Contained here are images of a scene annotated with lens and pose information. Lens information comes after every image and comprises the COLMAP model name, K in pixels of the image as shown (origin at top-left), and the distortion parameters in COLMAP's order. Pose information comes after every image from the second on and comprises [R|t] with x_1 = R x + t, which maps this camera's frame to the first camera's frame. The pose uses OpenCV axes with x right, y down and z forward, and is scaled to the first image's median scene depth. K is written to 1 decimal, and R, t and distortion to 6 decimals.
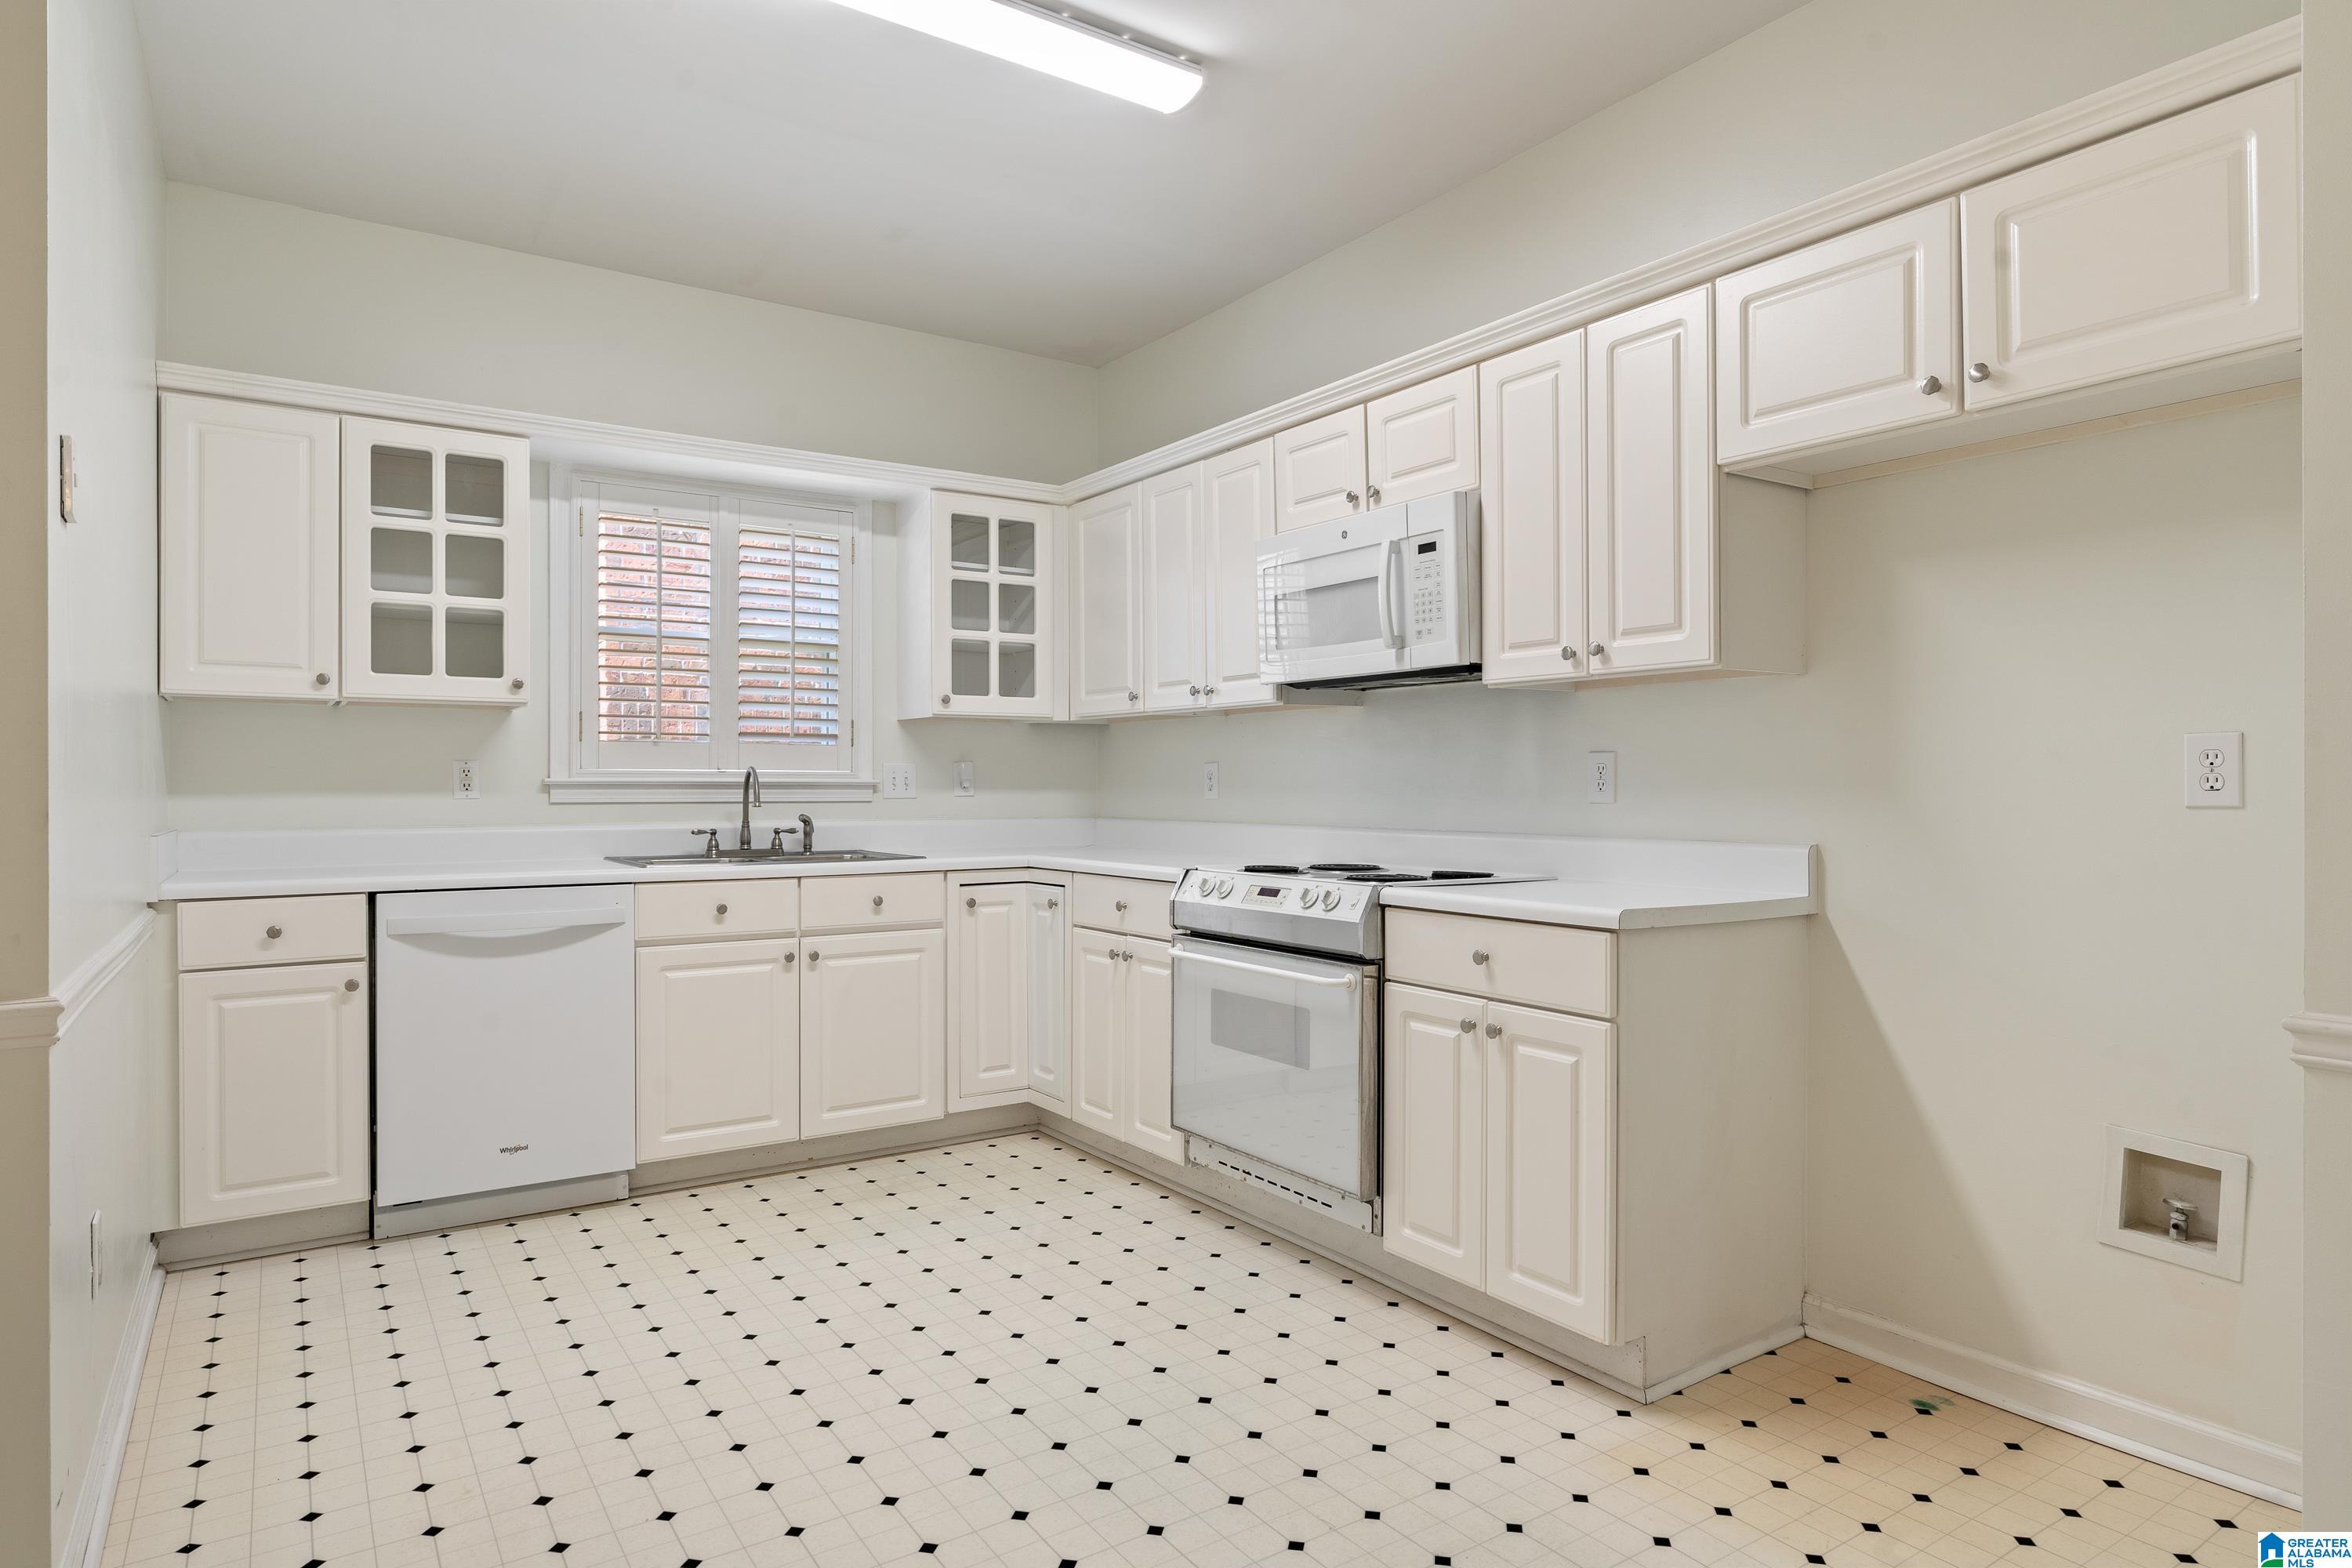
lens RADIAL K [[1339.0, 0, 1179.1], [0, 1339.0, 791.8], [0, 0, 1]] dist [-0.002754, -0.000436]
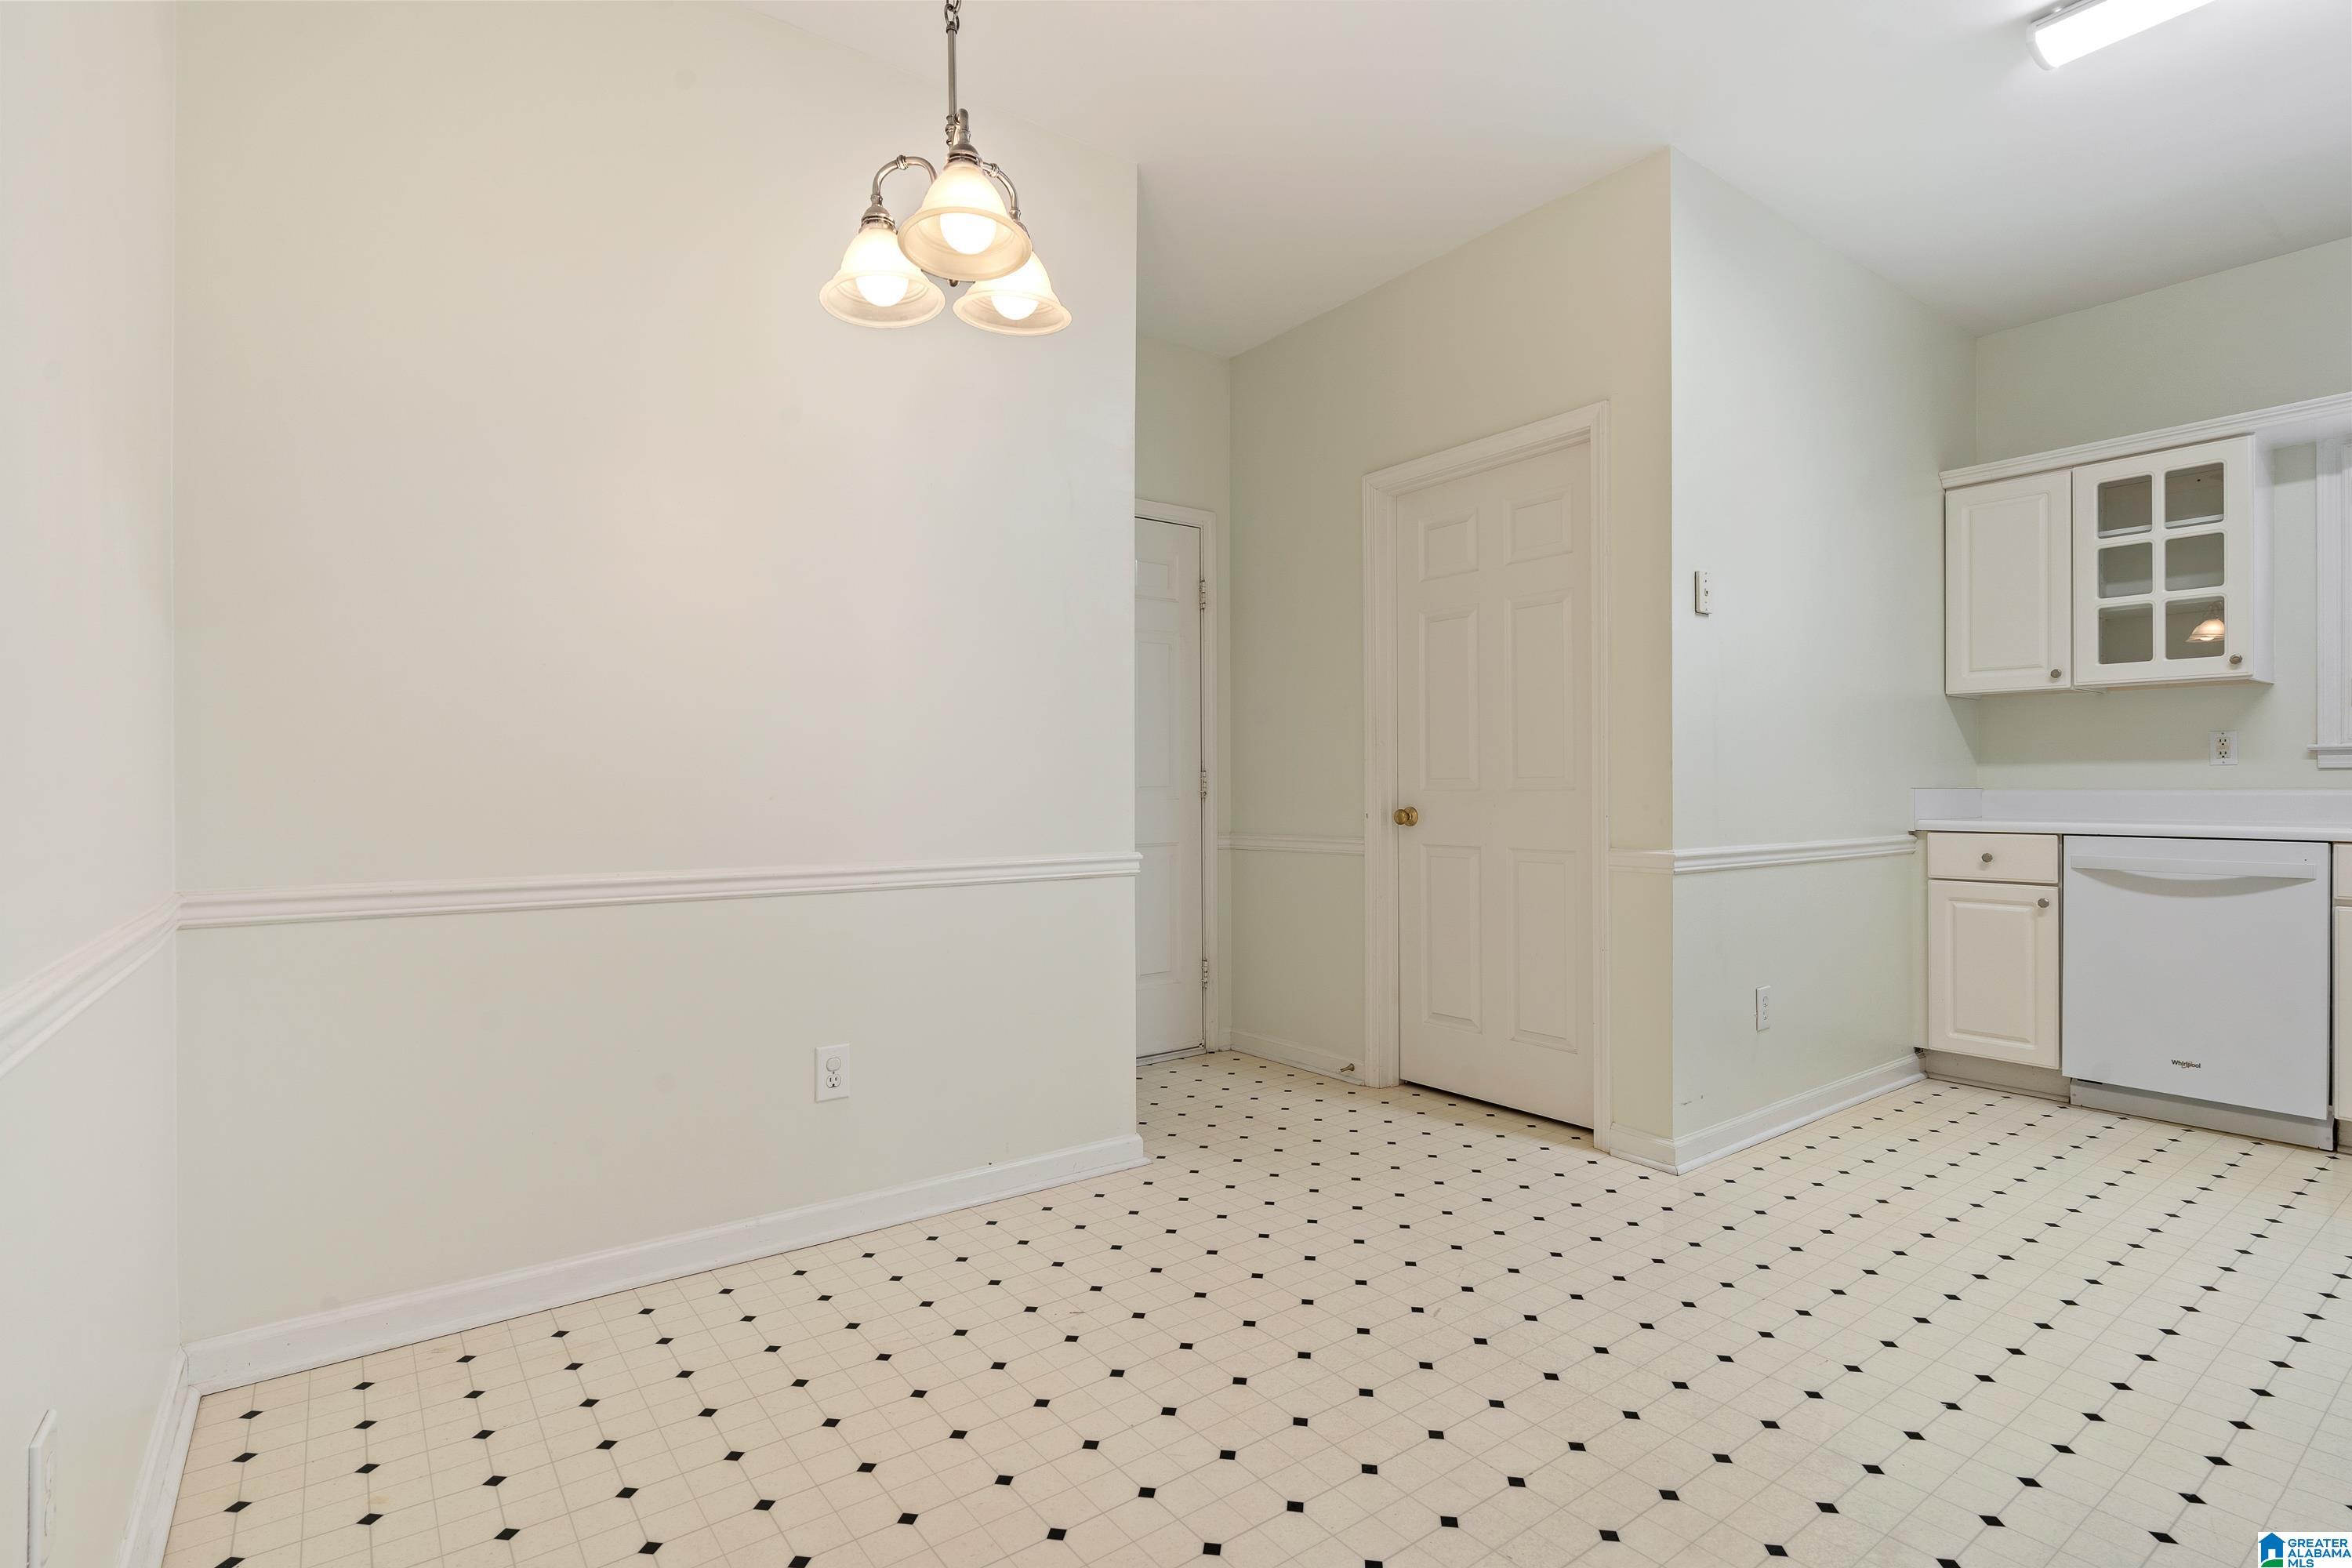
lens RADIAL K [[1111.8, 0, 1172.8], [0, 1111.8, 787.3], [0, 0, 1]] dist [-0.006039, -0.000237]
pose [[0.047657, 0.001774, -0.998862, 0.399336], [-0.000980, 0.999998, 0.001729, 0.026071], [0.998863, 0.000897, 0.047659, 0.076762]]
